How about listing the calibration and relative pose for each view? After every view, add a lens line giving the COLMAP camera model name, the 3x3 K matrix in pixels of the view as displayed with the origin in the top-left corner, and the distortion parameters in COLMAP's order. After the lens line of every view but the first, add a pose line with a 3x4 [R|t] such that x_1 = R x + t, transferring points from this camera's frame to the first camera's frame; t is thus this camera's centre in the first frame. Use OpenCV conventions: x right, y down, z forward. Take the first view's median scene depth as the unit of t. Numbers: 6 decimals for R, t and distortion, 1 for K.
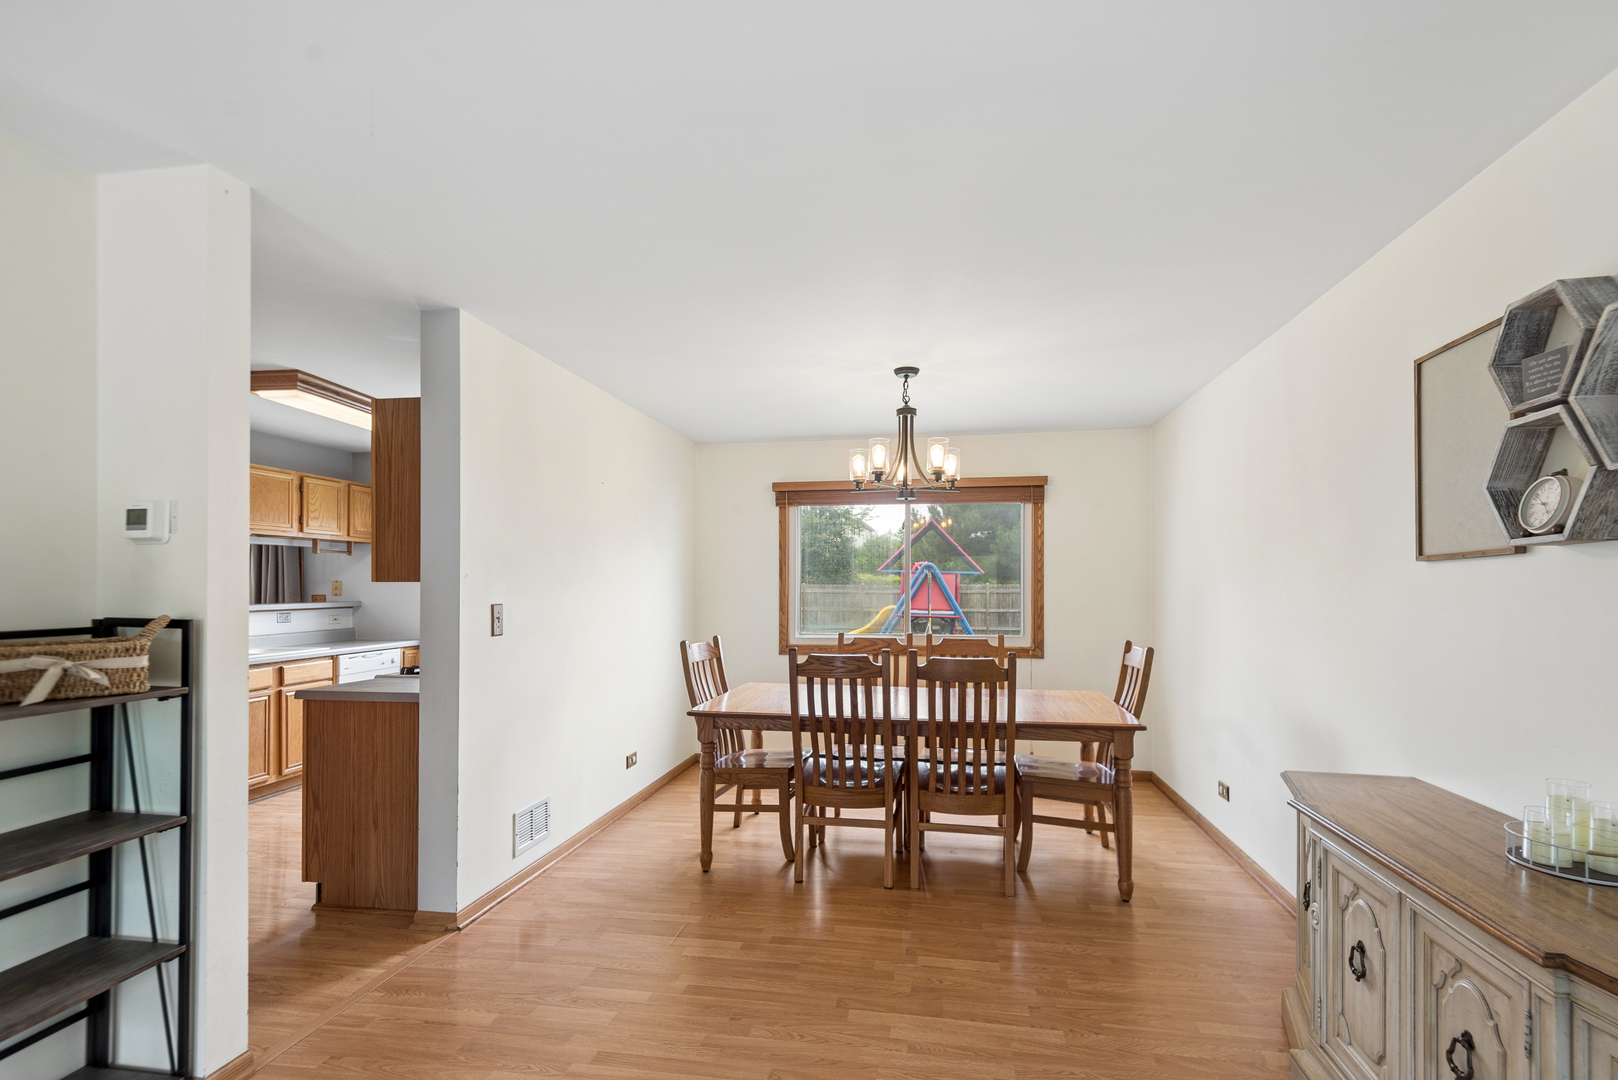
lens RADIAL K [[748.4, 0, 831.9], [0, 748.4, 579.2], [0, 0, 1]] dist [0.079447, -0.056999]
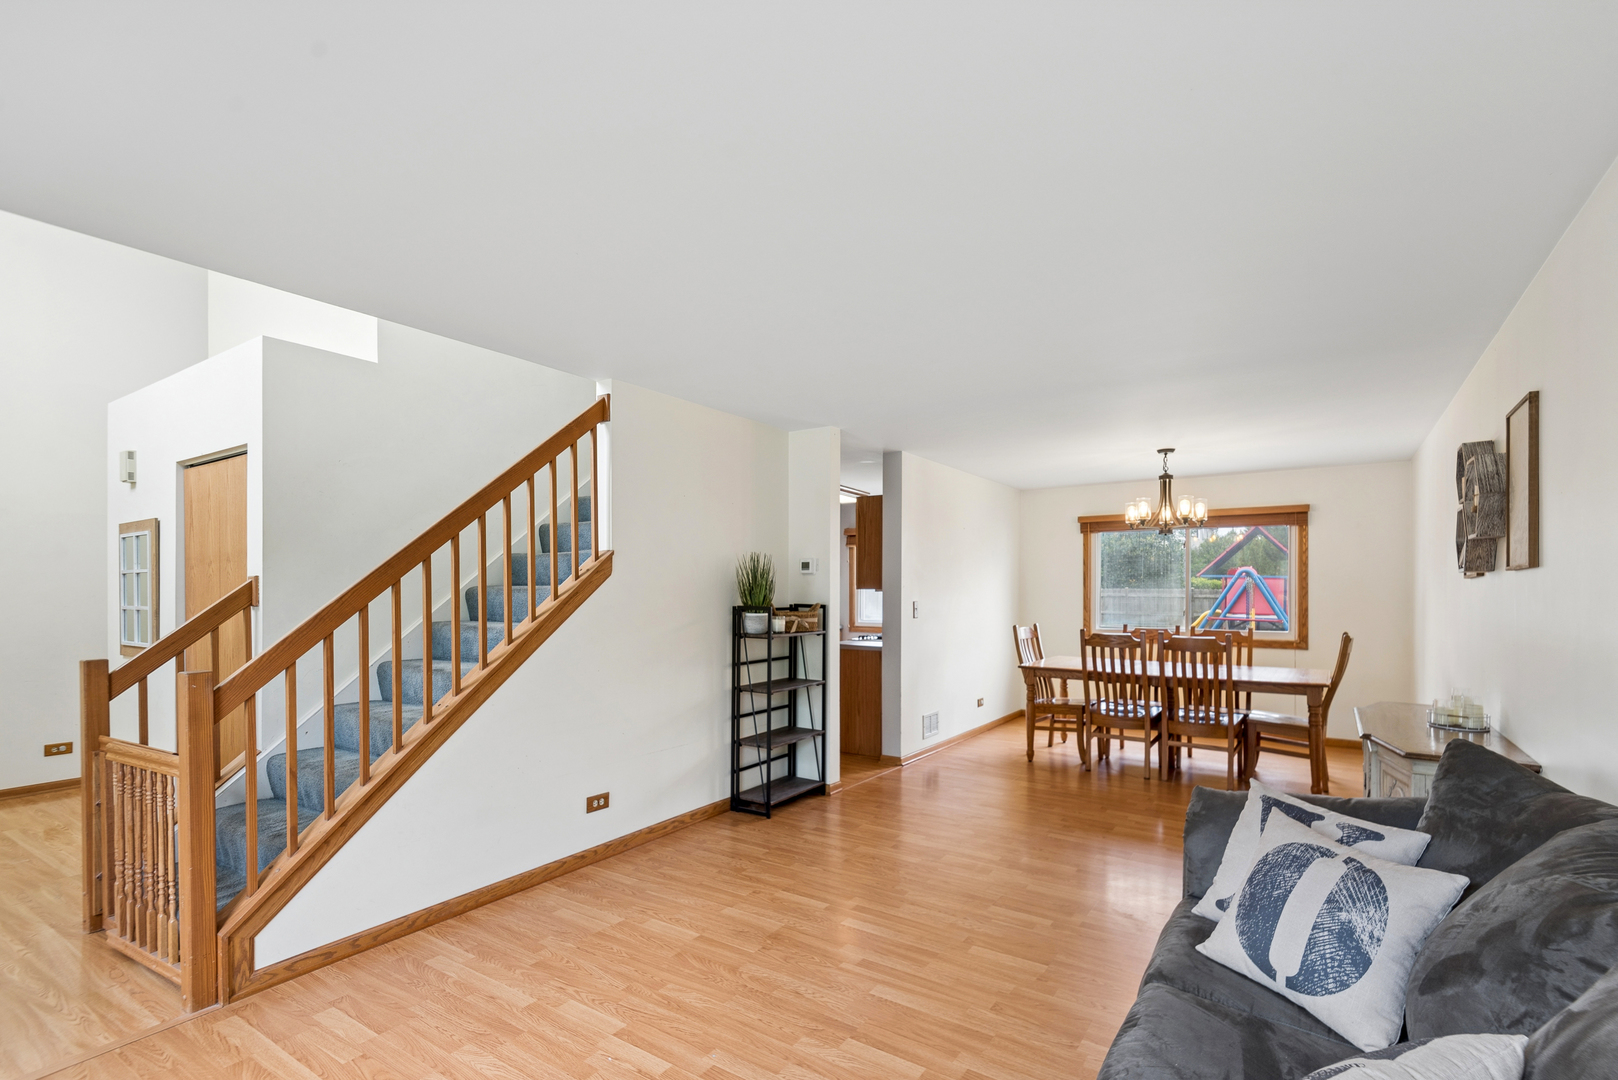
lens RADIAL K [[748.4, 0, 831.9], [0, 748.4, 579.2], [0, 0, 1]] dist [0.079447, -0.056999]
pose [[0.911699, -0.000111, -0.410858, 0.125612], [0.000395, 1.000000, 0.000607, -0.020231], [0.410858, -0.000715, 0.911699, -0.737828]]
